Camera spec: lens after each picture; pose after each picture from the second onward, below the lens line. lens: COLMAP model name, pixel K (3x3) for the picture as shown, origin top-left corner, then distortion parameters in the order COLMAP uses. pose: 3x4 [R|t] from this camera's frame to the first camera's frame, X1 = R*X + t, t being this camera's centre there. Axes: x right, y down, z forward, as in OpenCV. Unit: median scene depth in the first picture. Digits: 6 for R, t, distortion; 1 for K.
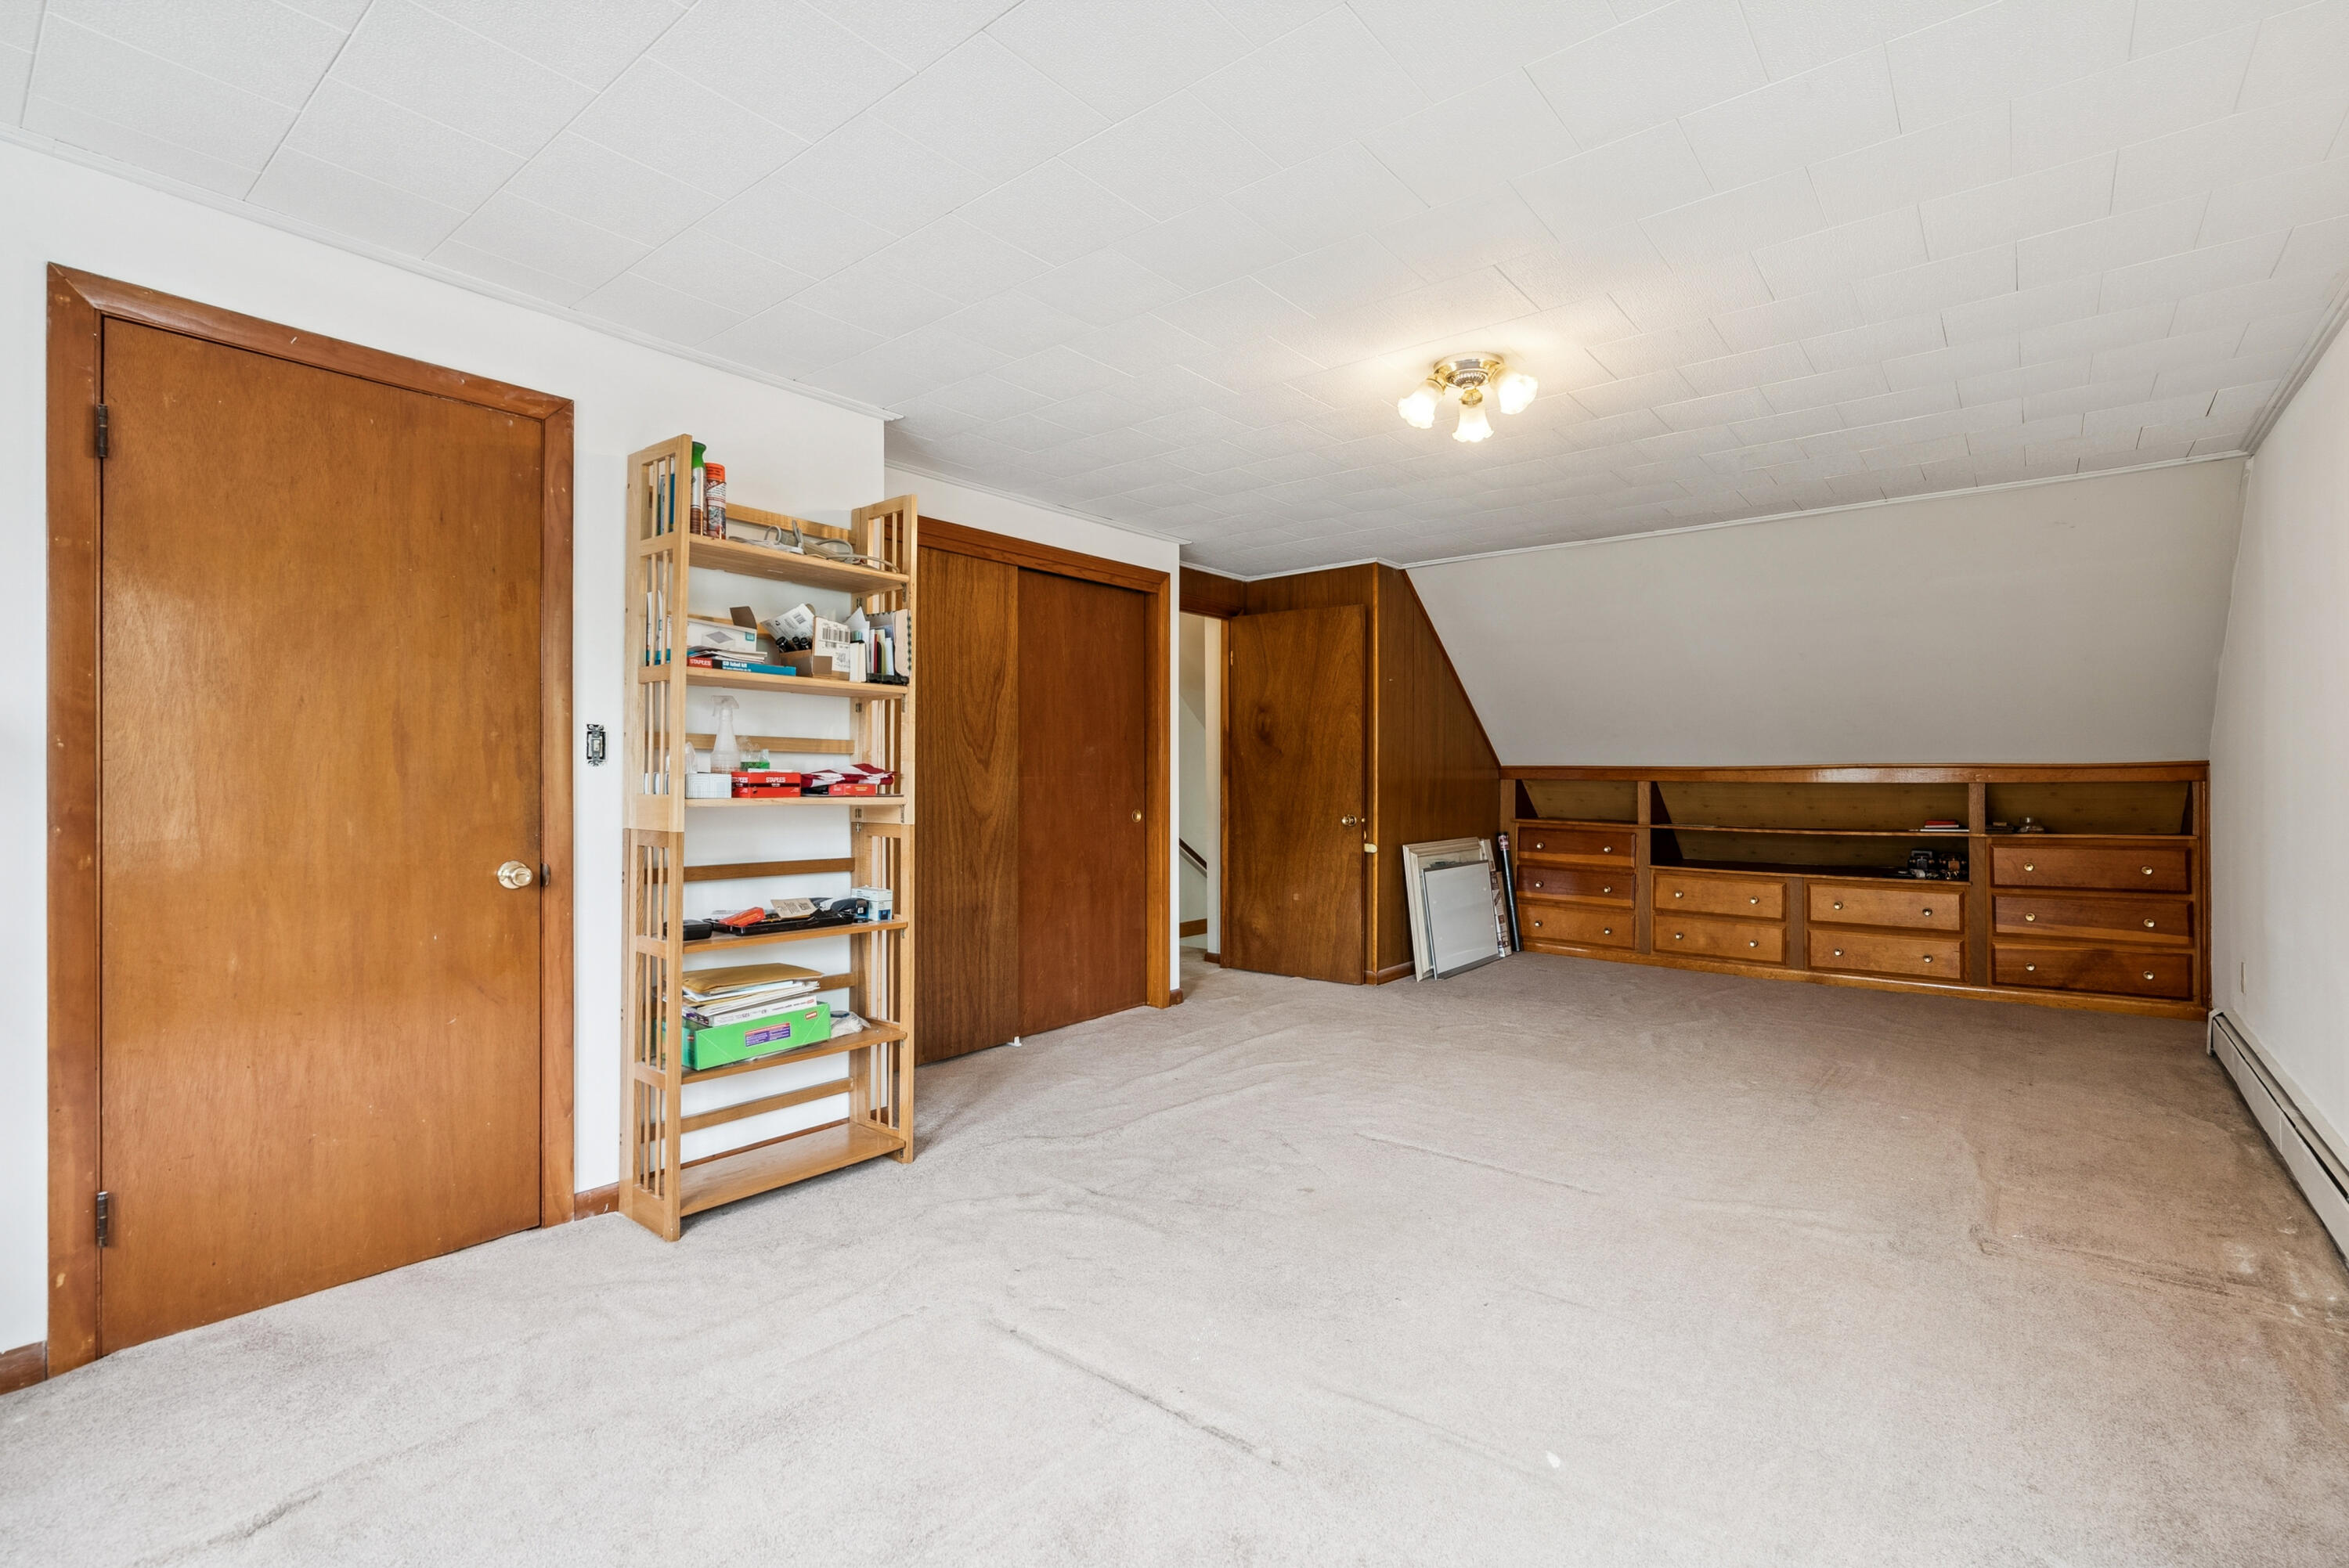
lens RADIAL K [[1084.2, 0, 1174.5], [0, 1084.2, 784.0], [0, 0, 1]] dist [-0.018533, 0.011778]
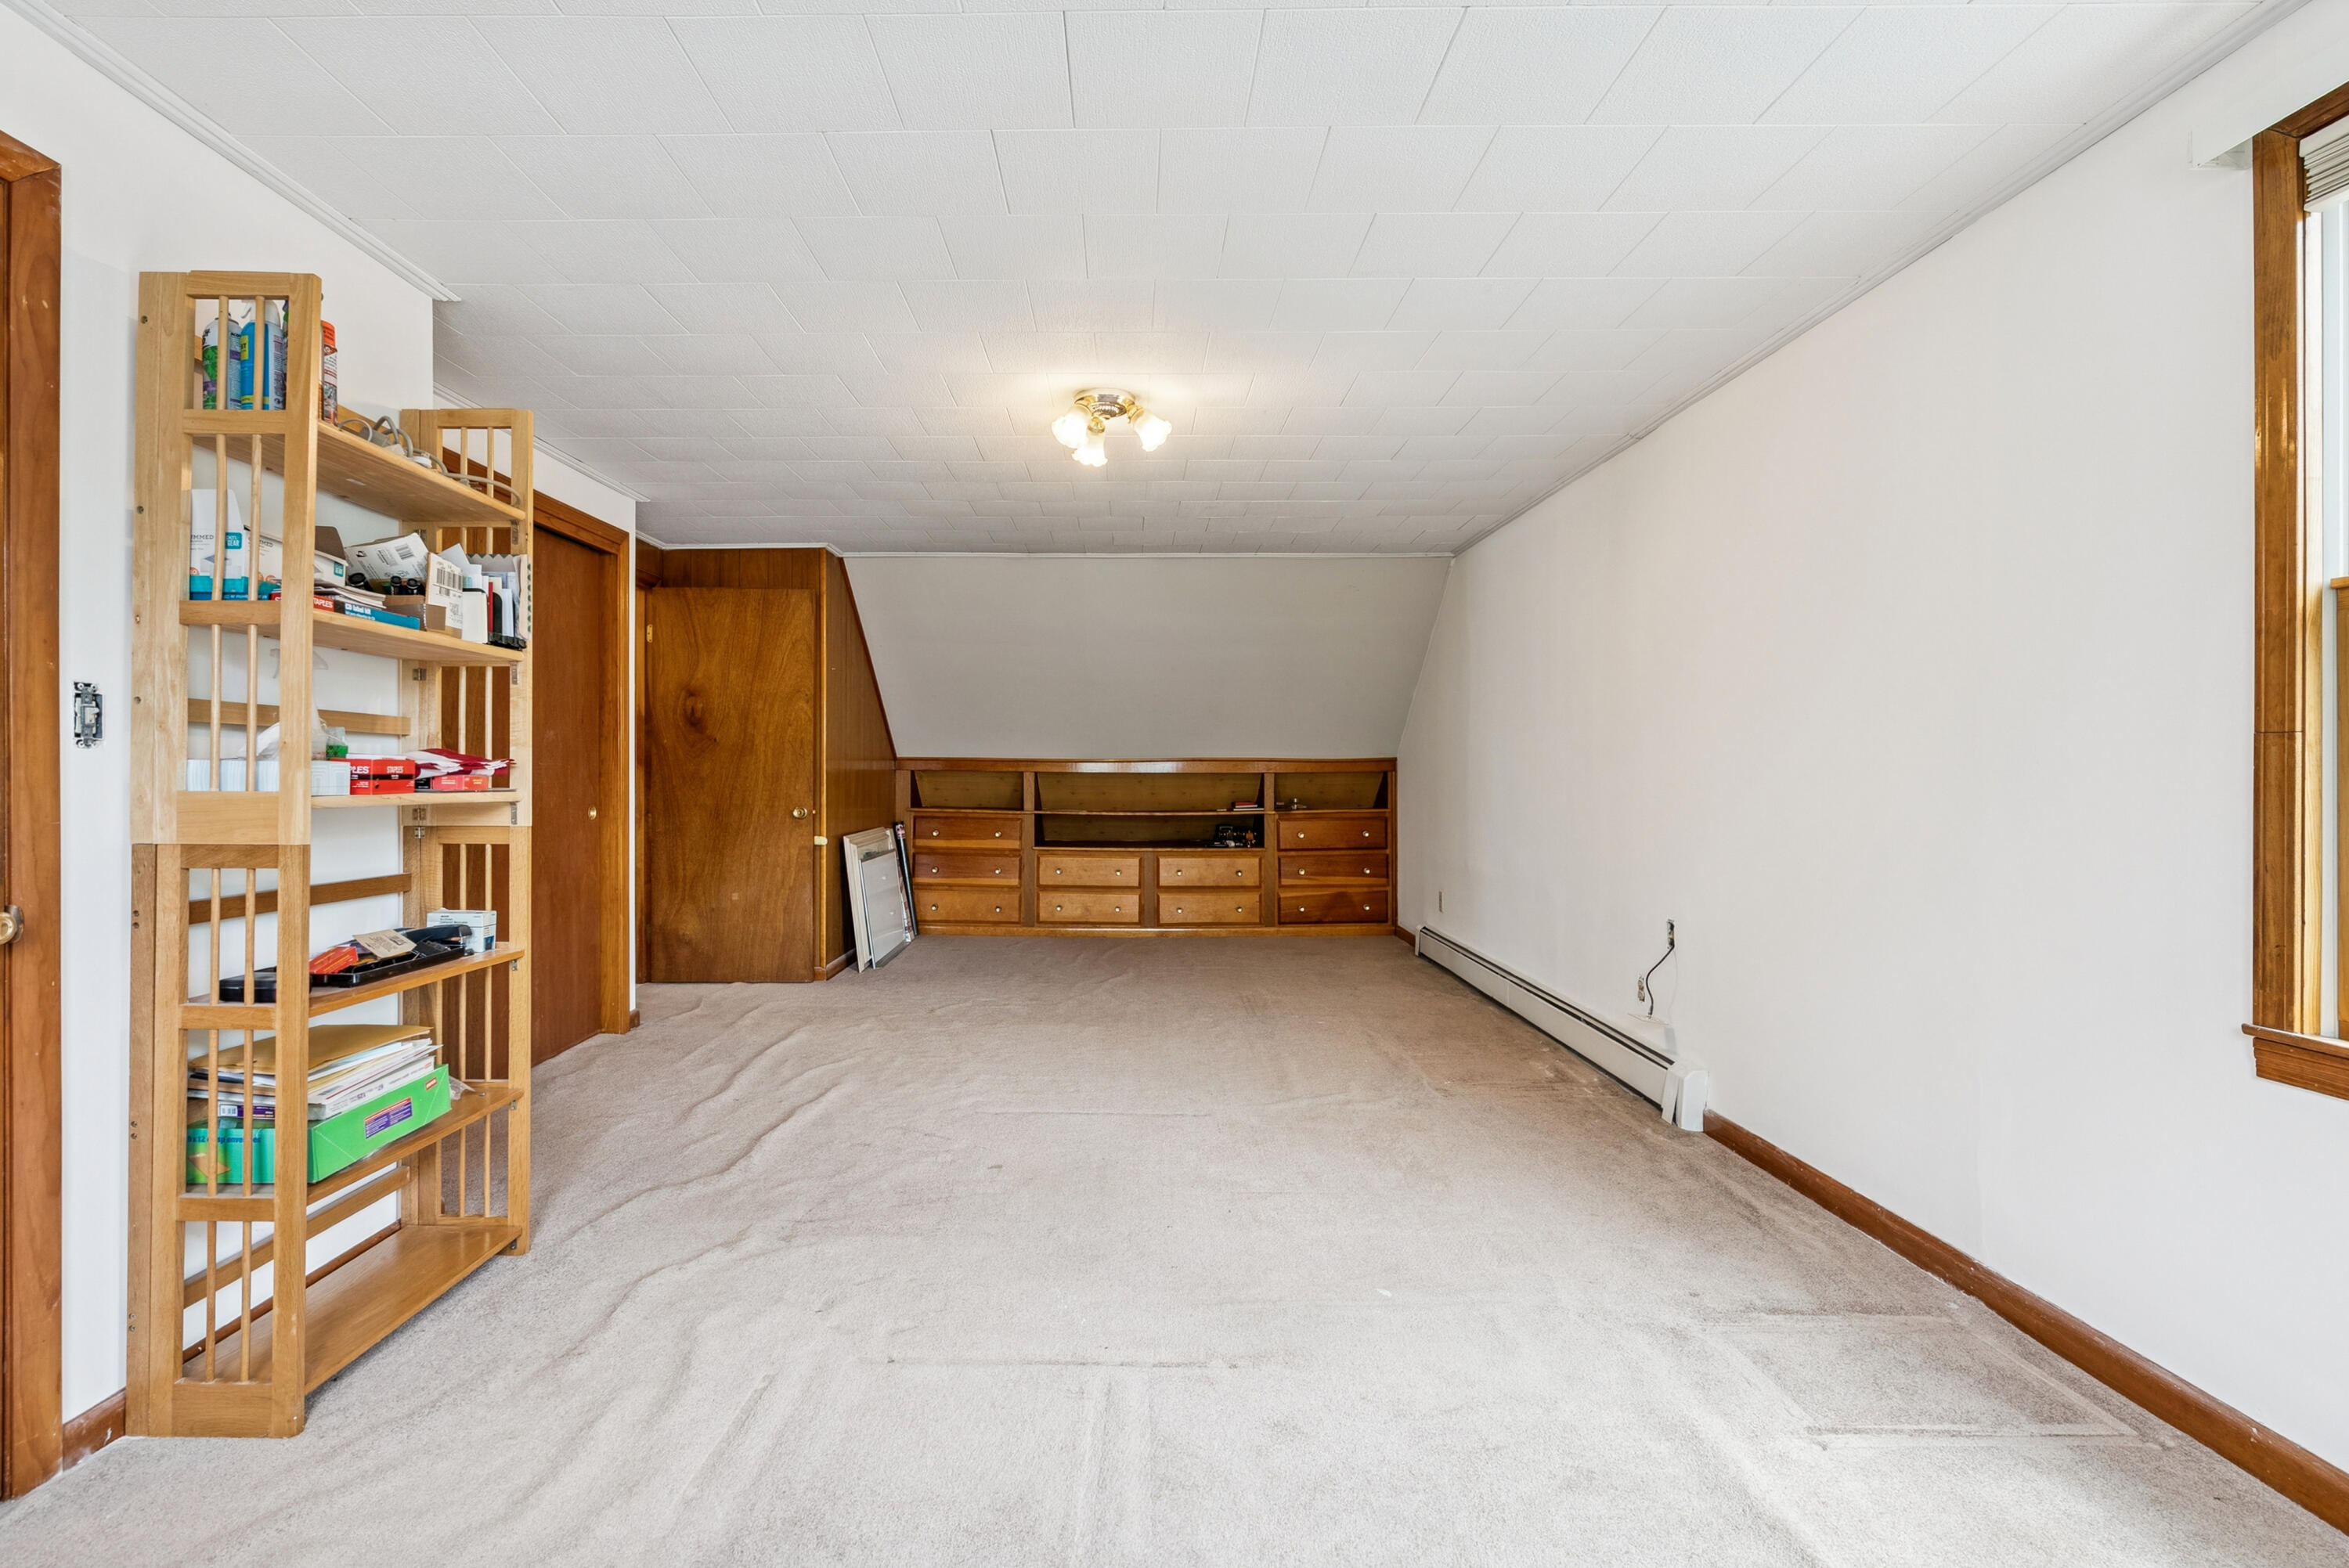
lens RADIAL K [[1086.6, 0, 1174.5], [0, 1086.6, 784.0], [0, 0, 1]] dist [-0.001932, 0.000138]
pose [[0.774414, -0.007732, 0.632632, -0.215792], [0.002544, 0.999955, 0.009107, 0.000155], [-0.632674, -0.005443, 0.774399, 0.047807]]
